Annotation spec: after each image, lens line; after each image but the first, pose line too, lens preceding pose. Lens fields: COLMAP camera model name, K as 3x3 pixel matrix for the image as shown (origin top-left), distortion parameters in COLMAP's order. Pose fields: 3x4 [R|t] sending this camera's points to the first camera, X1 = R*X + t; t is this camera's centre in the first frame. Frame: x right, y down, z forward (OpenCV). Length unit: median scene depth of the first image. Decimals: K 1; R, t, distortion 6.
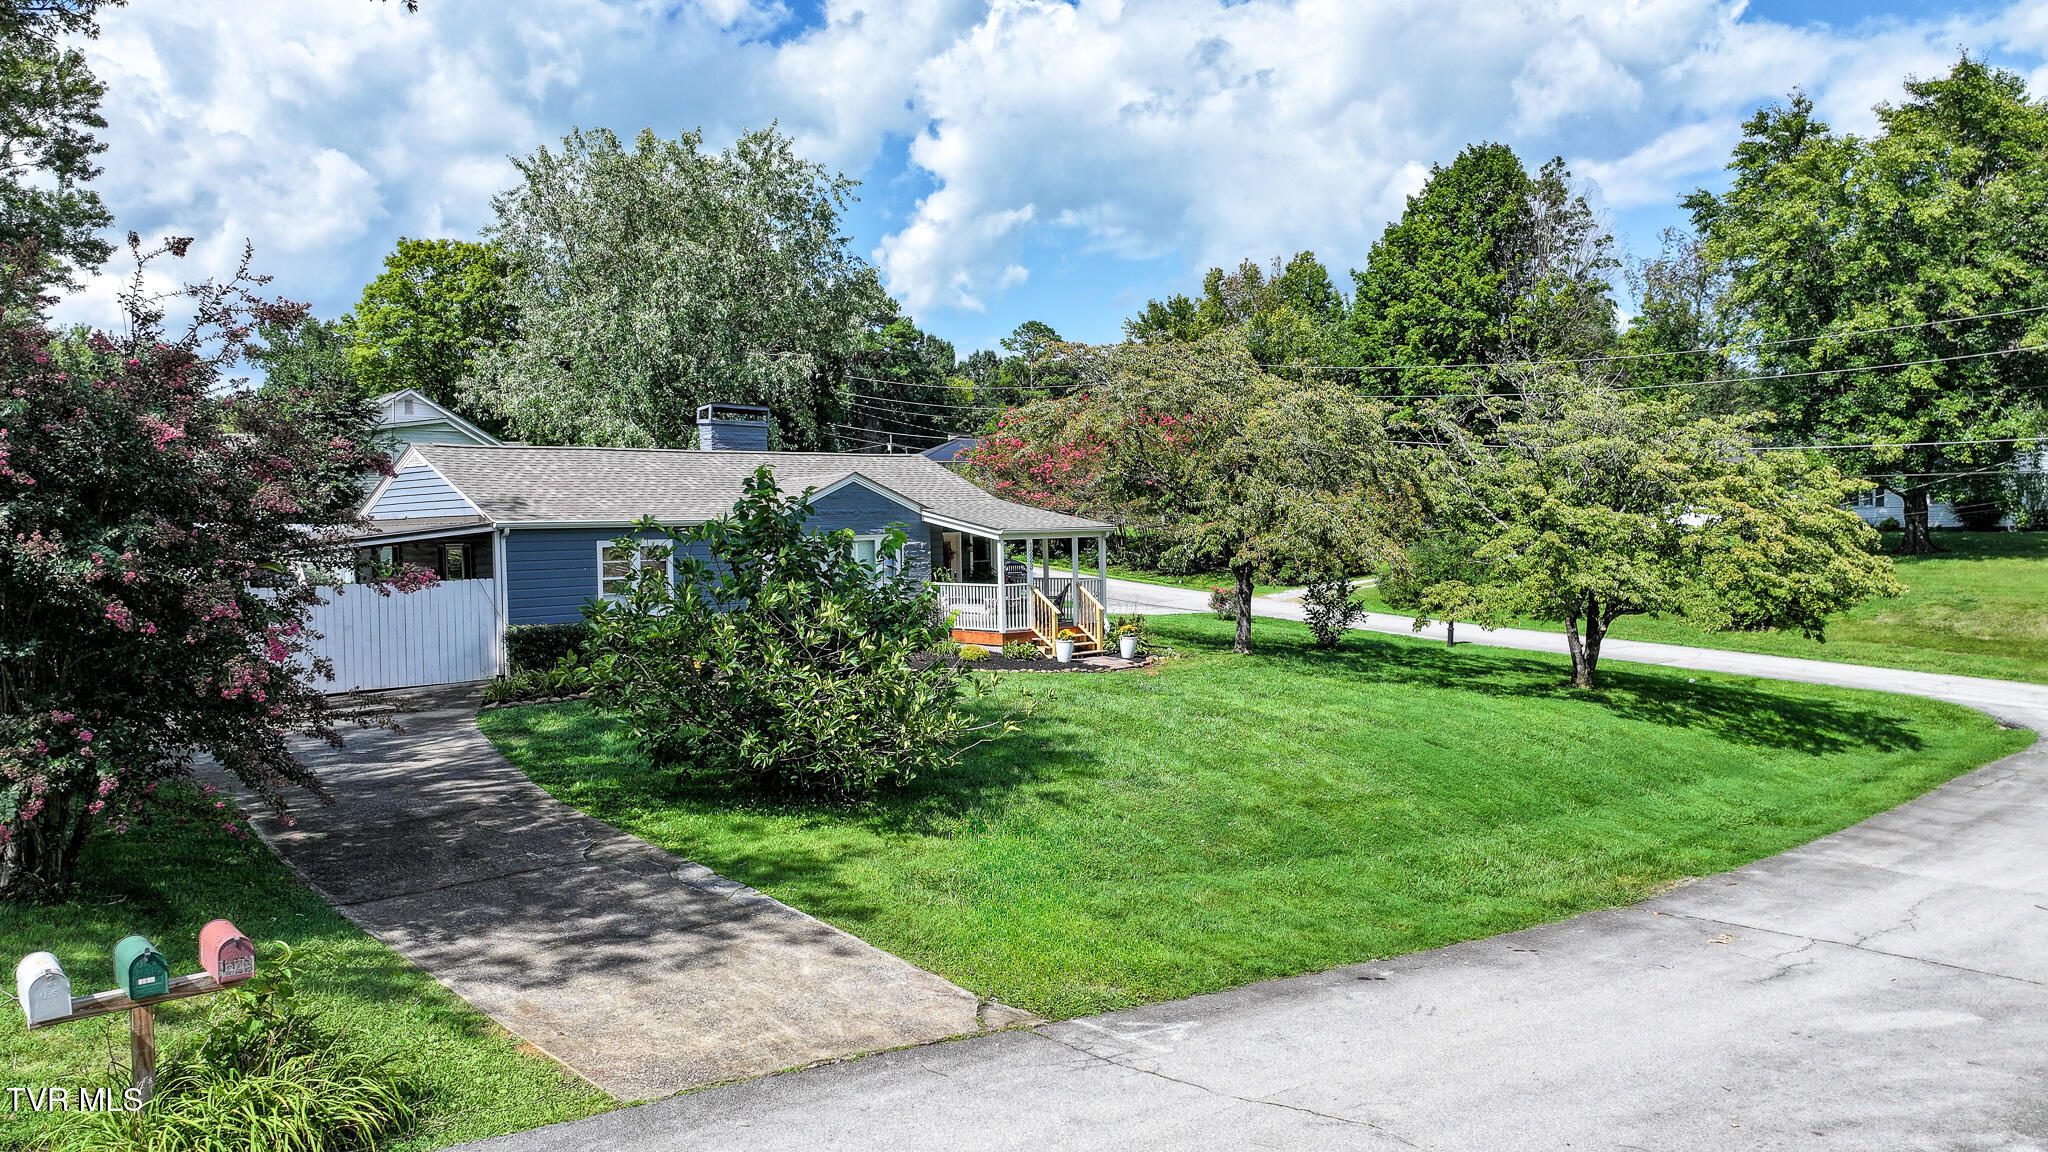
lens RADIAL K [[1439.6, 0, 1047.4], [0, 1439.6, 572.0], [0, 0, 1]] dist [0.004055, 0.001585]
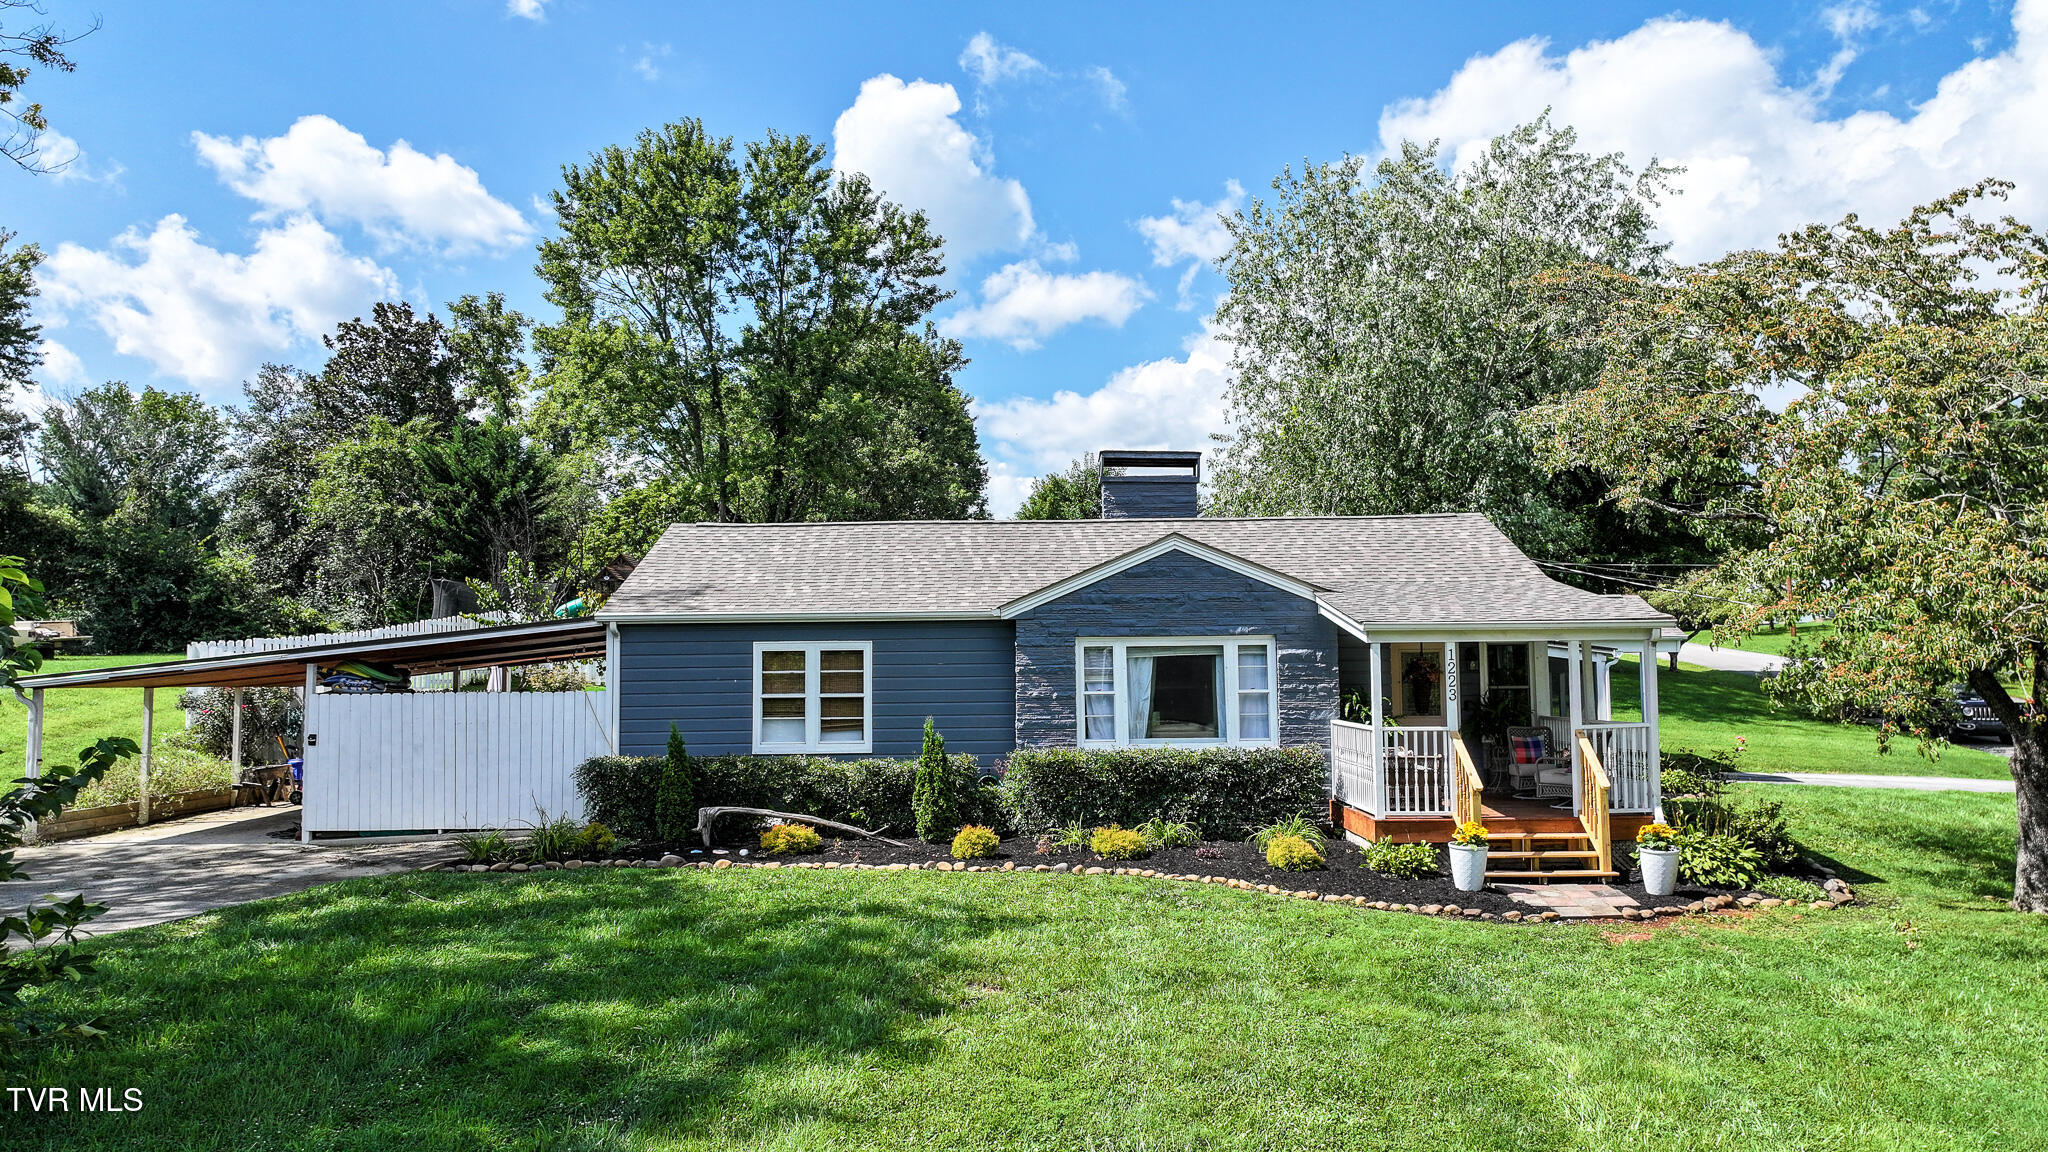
lens RADIAL K [[1433.0, 0, 1031.1], [0, 1433.0, 573.6], [0, 0, 1]] dist [0.009035, 0.008915]
pose [[0.713297, -0.038423, -0.699808, 0.272135], [-0.026533, 0.996300, -0.081746, -0.001102], [0.700360, 0.076877, 0.709638, 0.576943]]
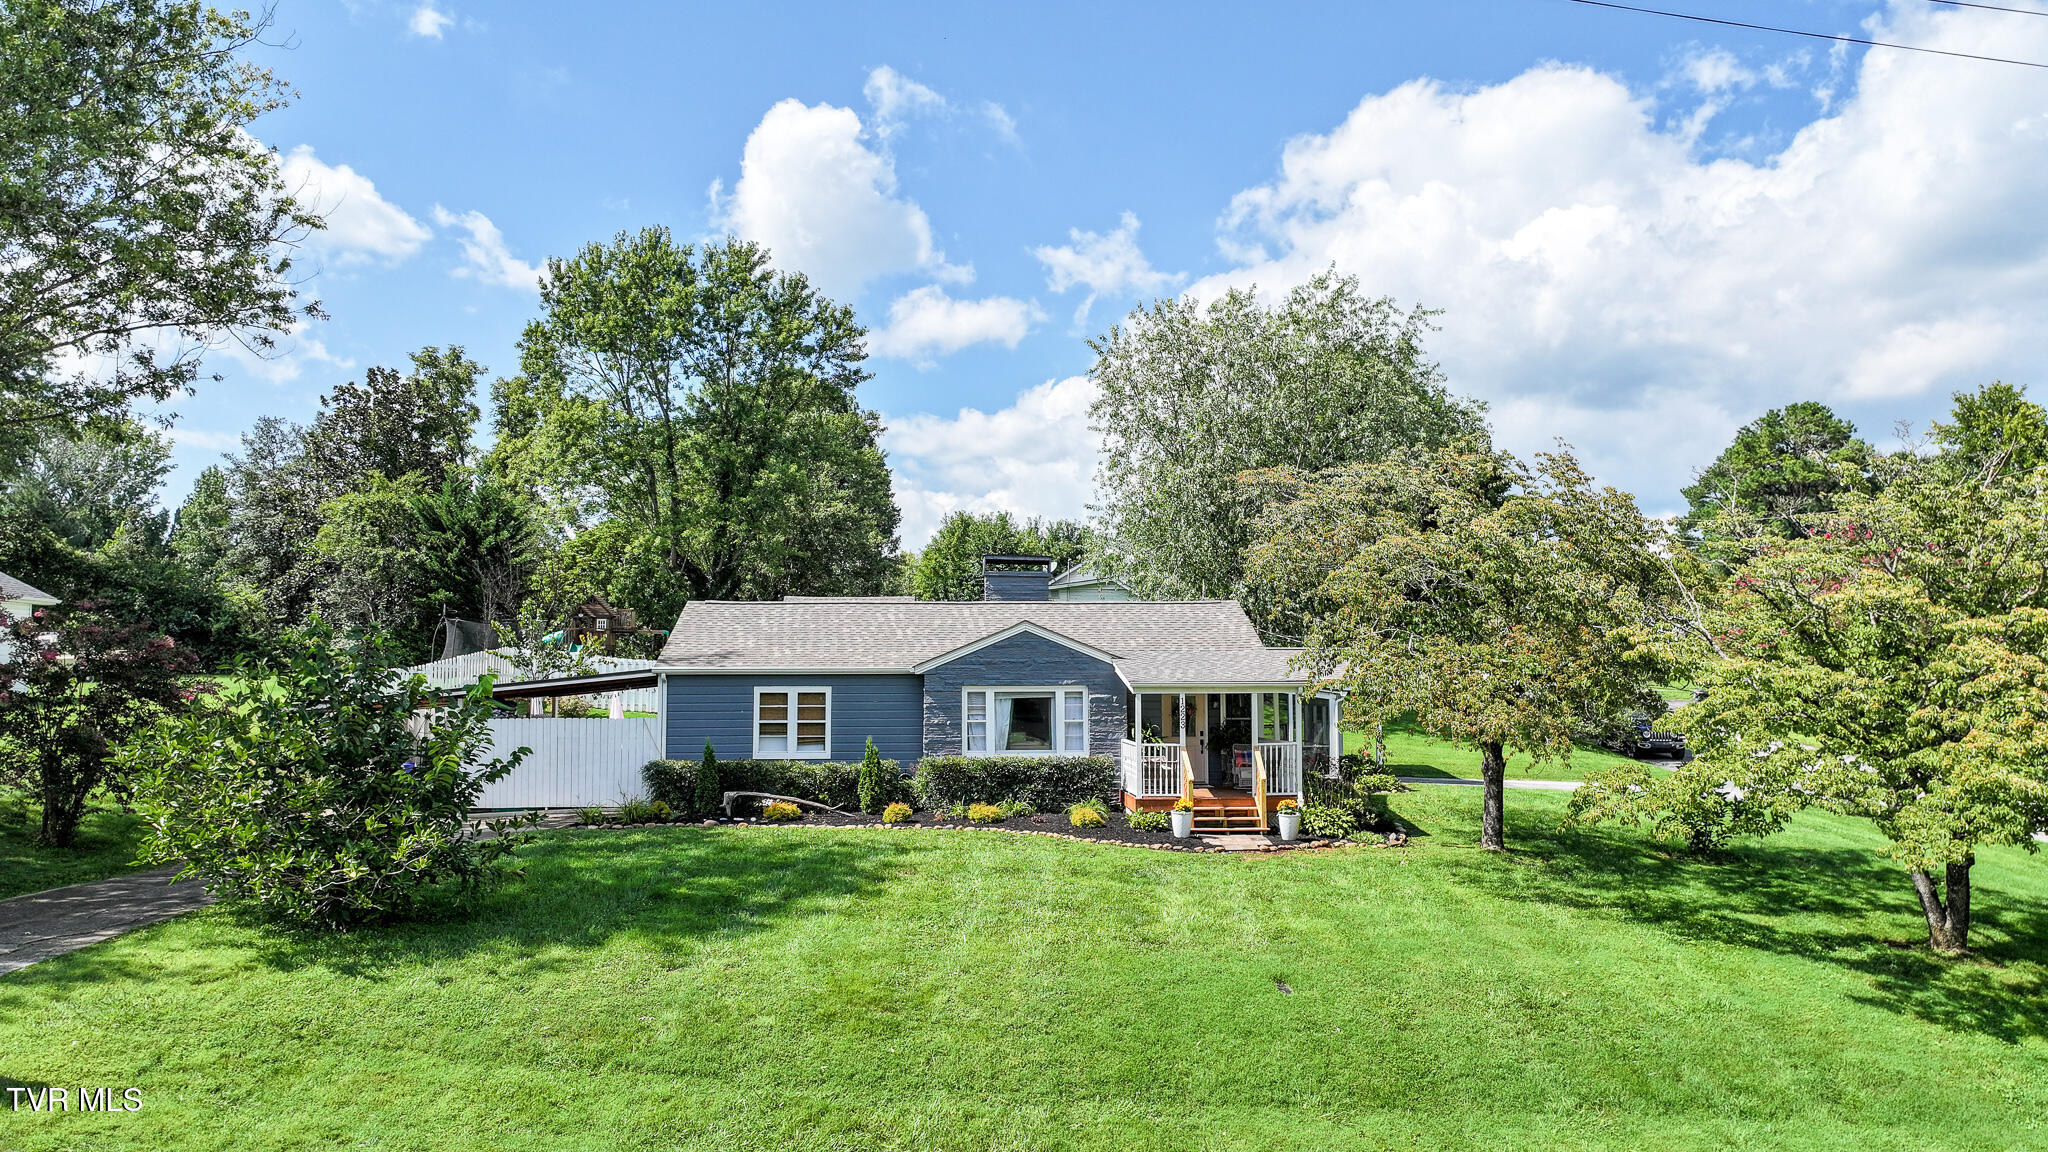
lens RADIAL K [[1431.5, 0, 1026.3], [0, 1431.5, 567.5], [0, 0, 1]] dist [0.008989, 0.003339]
pose [[0.754257, -0.039446, -0.655394, 0.547182], [-0.033502, 0.994581, -0.098416, -0.011109], [0.655724, 0.096189, 0.748848, 0.302123]]
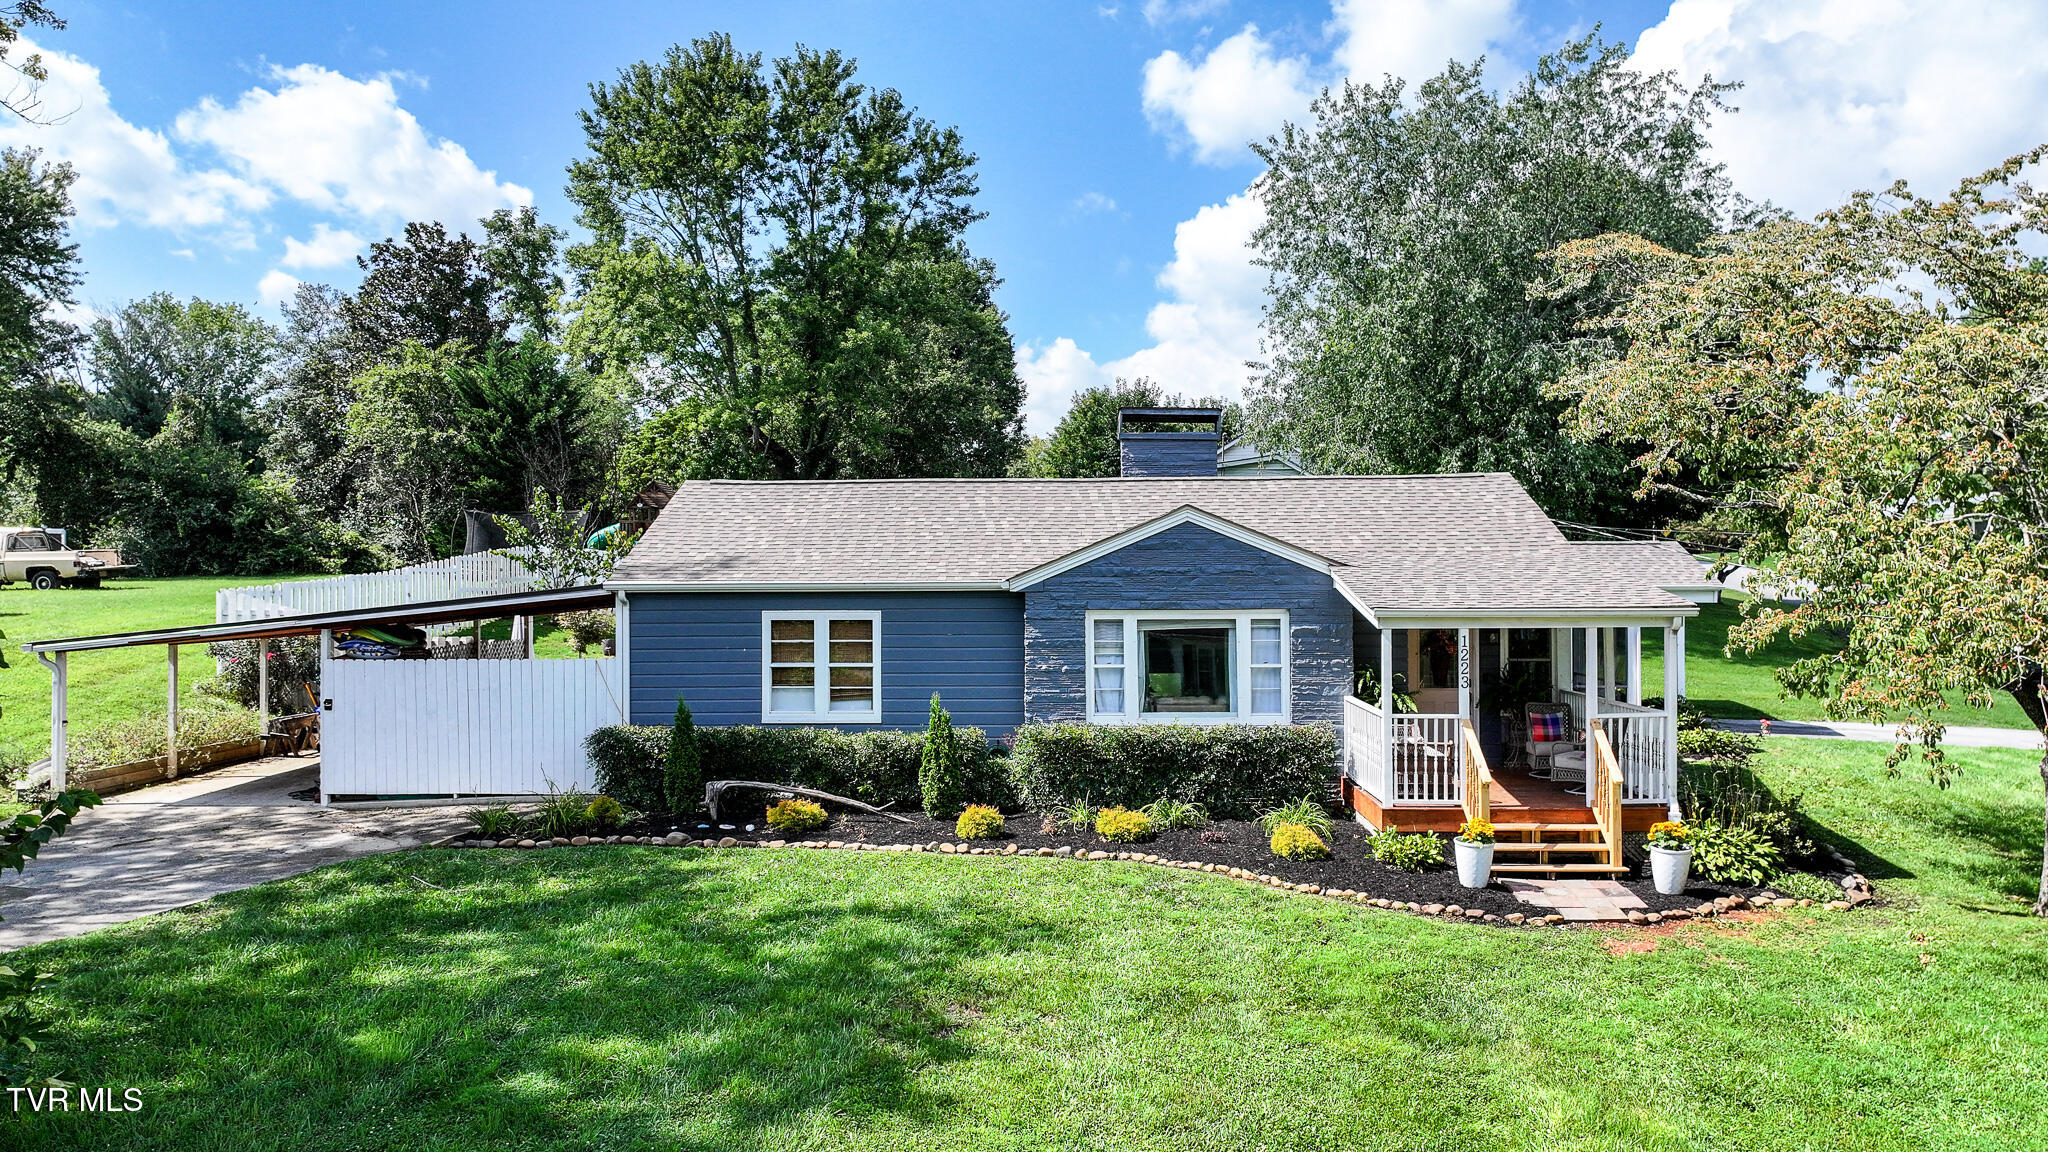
lens RADIAL K [[1433.0, 0, 1031.1], [0, 1433.0, 573.6], [0, 0, 1]] dist [0.009035, 0.008915]
pose [[0.691121, 0.011996, -0.722640, 0.276932], [-0.032231, 0.999379, -0.014235, -0.033192], [0.722020, 0.033129, 0.691078, 0.593802]]
